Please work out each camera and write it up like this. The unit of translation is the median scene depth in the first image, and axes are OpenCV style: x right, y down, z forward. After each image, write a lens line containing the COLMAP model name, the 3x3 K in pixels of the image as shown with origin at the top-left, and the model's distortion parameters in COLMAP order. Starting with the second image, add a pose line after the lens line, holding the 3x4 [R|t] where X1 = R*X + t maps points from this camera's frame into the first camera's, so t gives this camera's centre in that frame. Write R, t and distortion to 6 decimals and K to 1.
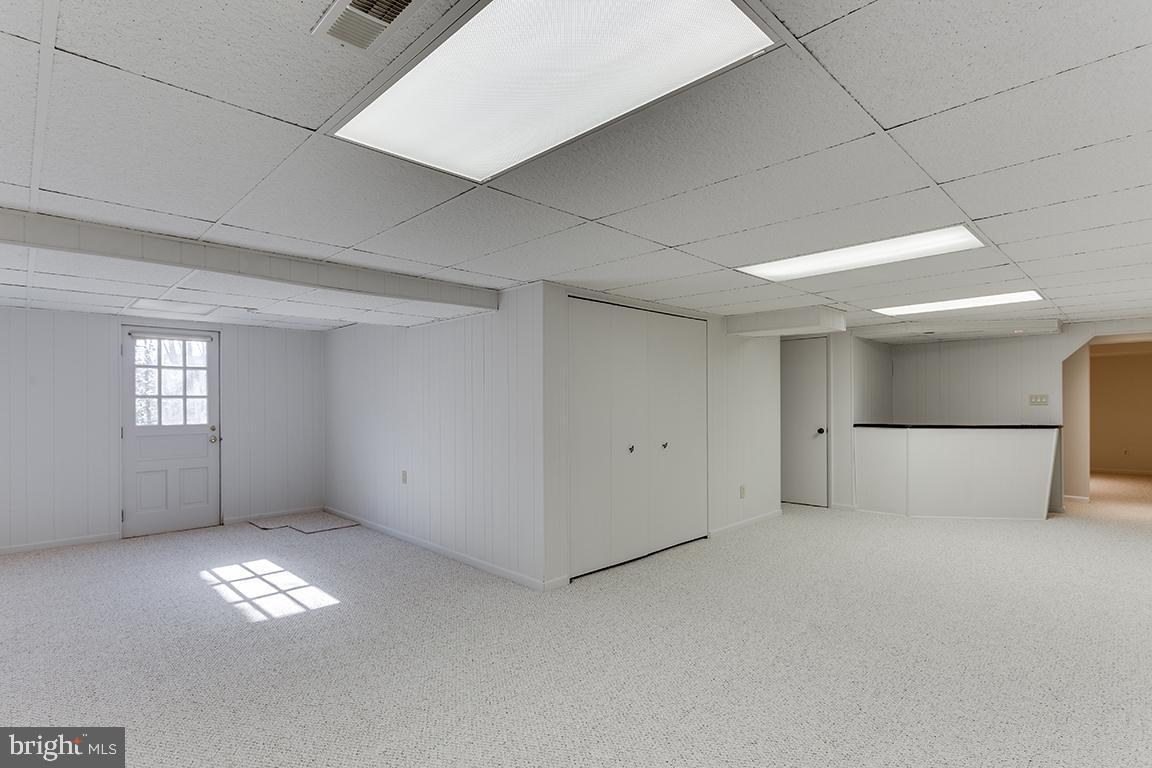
lens RADIAL K [[556.6, 0, 573.4], [0, 556.6, 393.0], [0, 0, 1]] dist [0.000452, -0.003430]
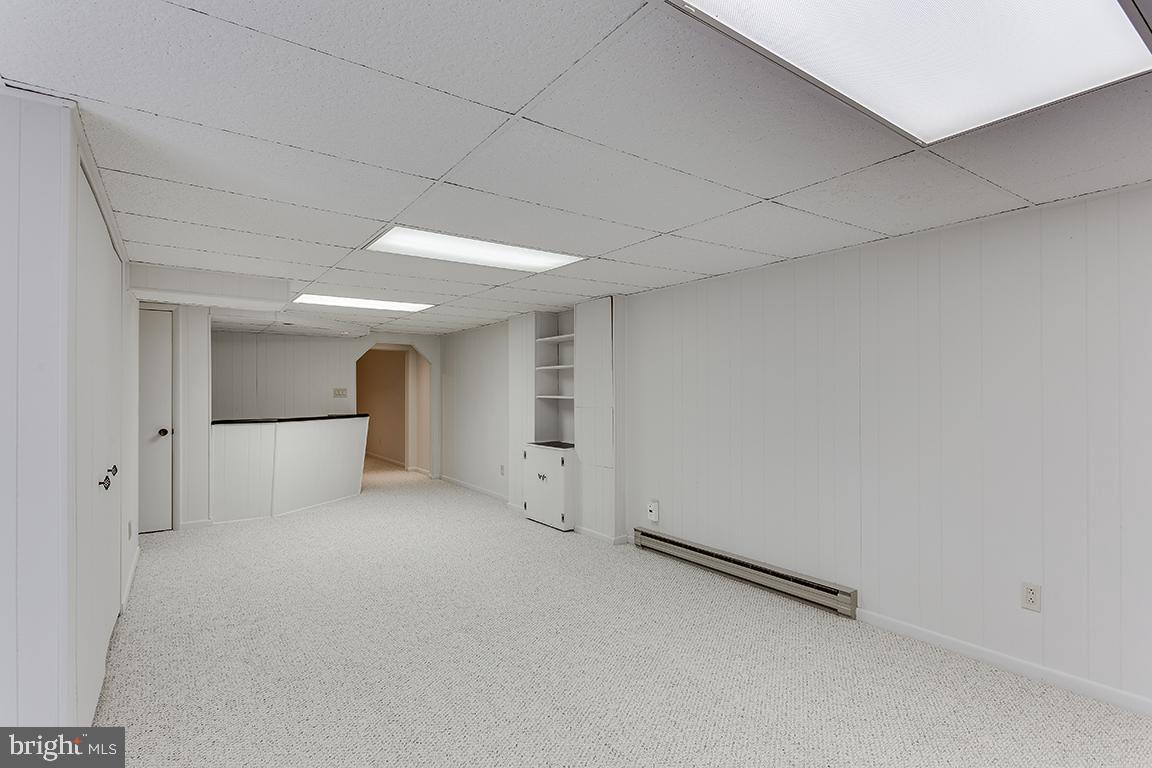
lens RADIAL K [[556.6, 0, 572.3], [0, 556.6, 385.5], [0, 0, 1]] dist [0.000452, -0.003430]
pose [[0.175486, 0.015974, 0.984352, -0.223744], [-0.010598, 0.999841, -0.014336, 0.008440], [-0.984425, -0.007916, 0.175627, 0.316304]]
